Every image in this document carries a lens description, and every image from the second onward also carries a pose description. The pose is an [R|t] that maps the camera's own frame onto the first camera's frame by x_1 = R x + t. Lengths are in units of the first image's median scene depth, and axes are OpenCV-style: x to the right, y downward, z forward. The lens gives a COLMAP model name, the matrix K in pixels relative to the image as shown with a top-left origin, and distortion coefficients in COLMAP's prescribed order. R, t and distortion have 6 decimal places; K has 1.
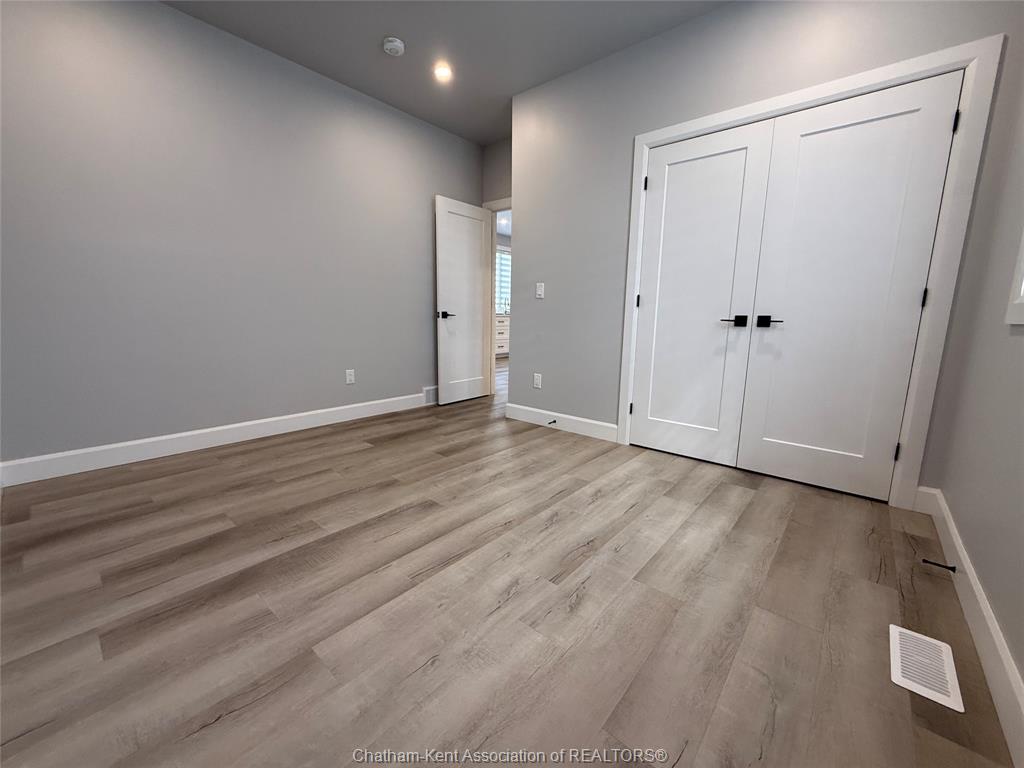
lens RADIAL K [[407.5, 0, 510.2], [0, 407.5, 382.7], [0, 0, 1]] dist [-0.000767, 0.000081]
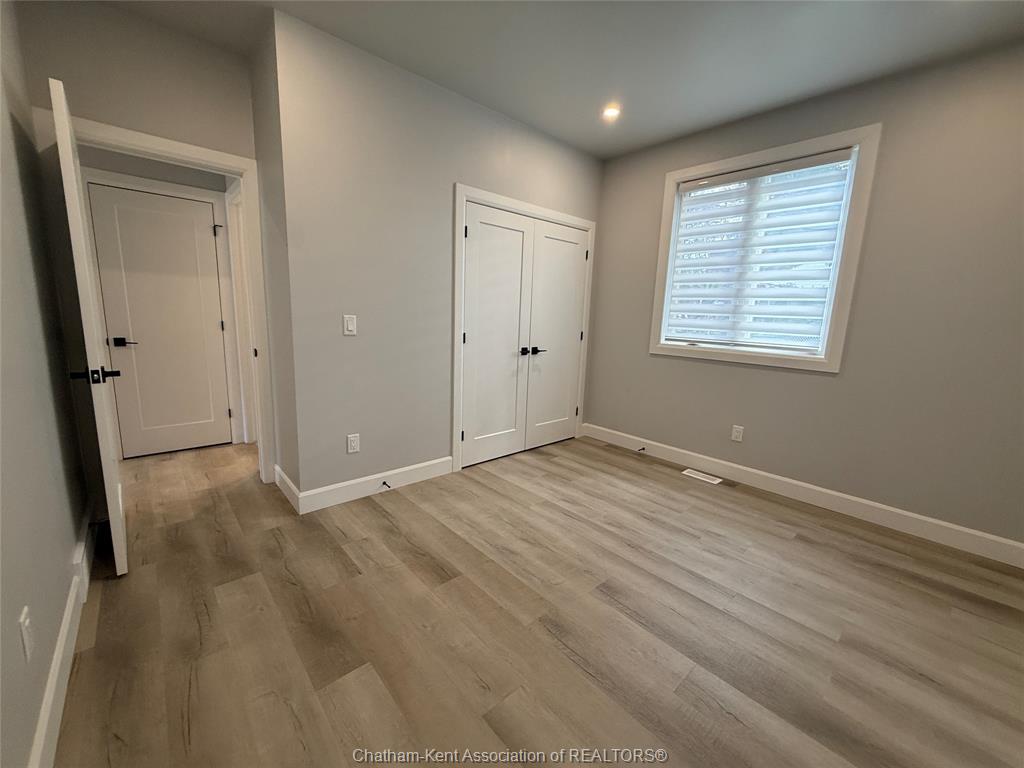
lens RADIAL K [[407.5, 0, 510.2], [0, 407.5, 382.7], [0, 0, 1]] dist [-0.000767, 0.000081]
pose [[0.131428, -0.176151, 0.975550, -0.914633], [0.132876, 0.978336, 0.158753, -0.293493], [-0.982380, 0.108763, 0.151987, 0.890643]]
